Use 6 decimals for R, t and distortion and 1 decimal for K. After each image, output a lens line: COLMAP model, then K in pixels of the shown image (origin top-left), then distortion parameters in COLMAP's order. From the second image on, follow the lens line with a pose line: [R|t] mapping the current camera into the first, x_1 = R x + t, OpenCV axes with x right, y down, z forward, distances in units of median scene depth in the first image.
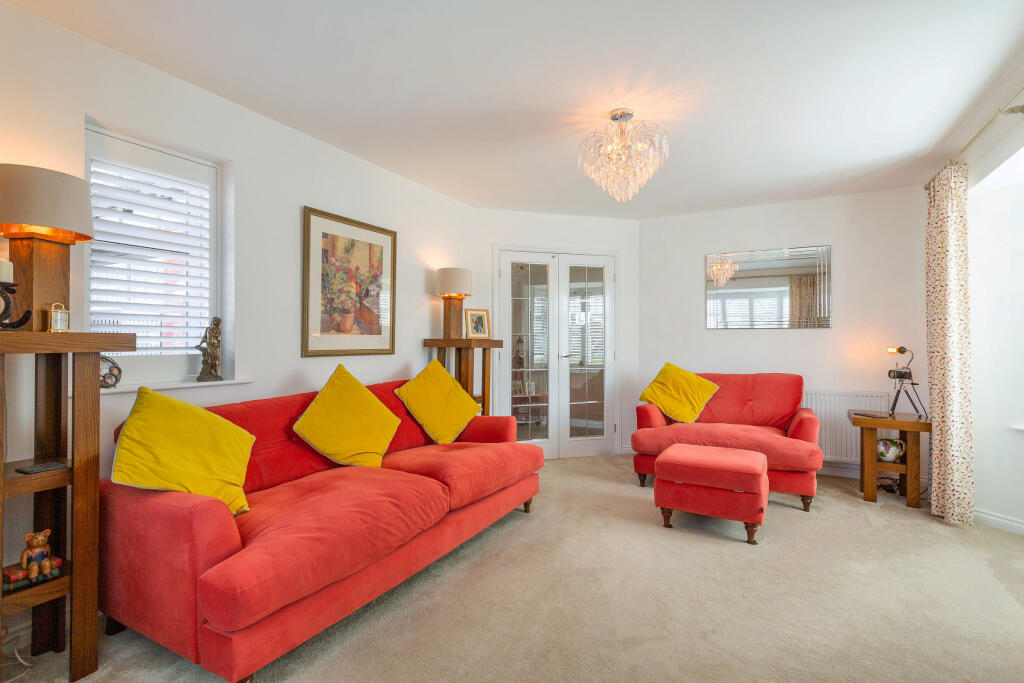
lens RADIAL K [[487.6, 0, 514.9], [0, 487.6, 328.9], [0, 0, 1]] dist [0.012638, 0.000694]
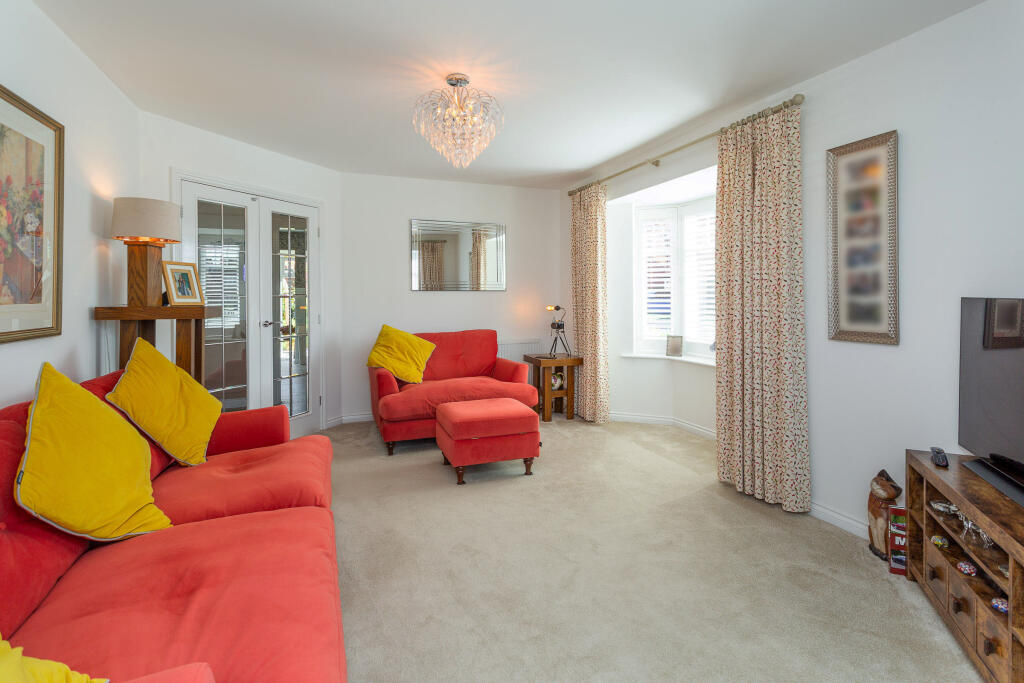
lens RADIAL K [[493.6, 0, 514.7], [0, 493.6, 293.0], [0, 0, 1]] dist [0.000326, 0.000361]
pose [[0.639039, 0.000259, 0.769174, -0.354635], [-0.015798, 0.999793, 0.012789, -0.014776], [-0.769012, -0.020324, 0.638911, 0.204466]]
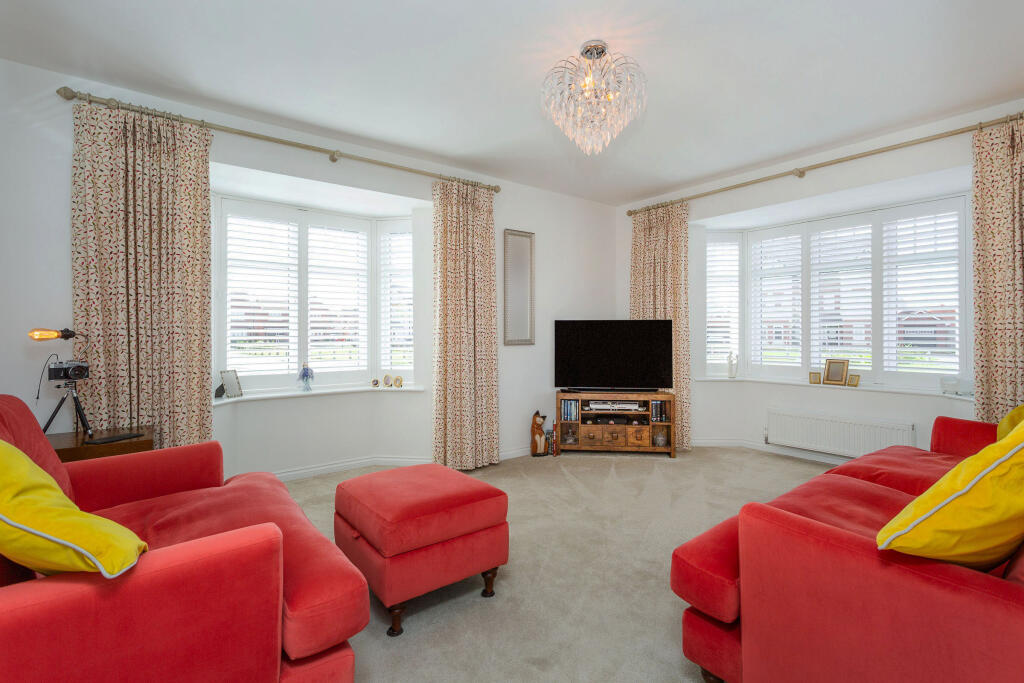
lens RADIAL K [[487.6, 0, 514.9], [0, 487.6, 328.9], [0, 0, 1]] dist [0.012638, 0.000694]
pose [[-0.917878, 0.002452, 0.396855, 0.004060], [-0.010110, 0.999512, -0.029559, 0.049048], [-0.396733, -0.031144, -0.917405, 1.339774]]
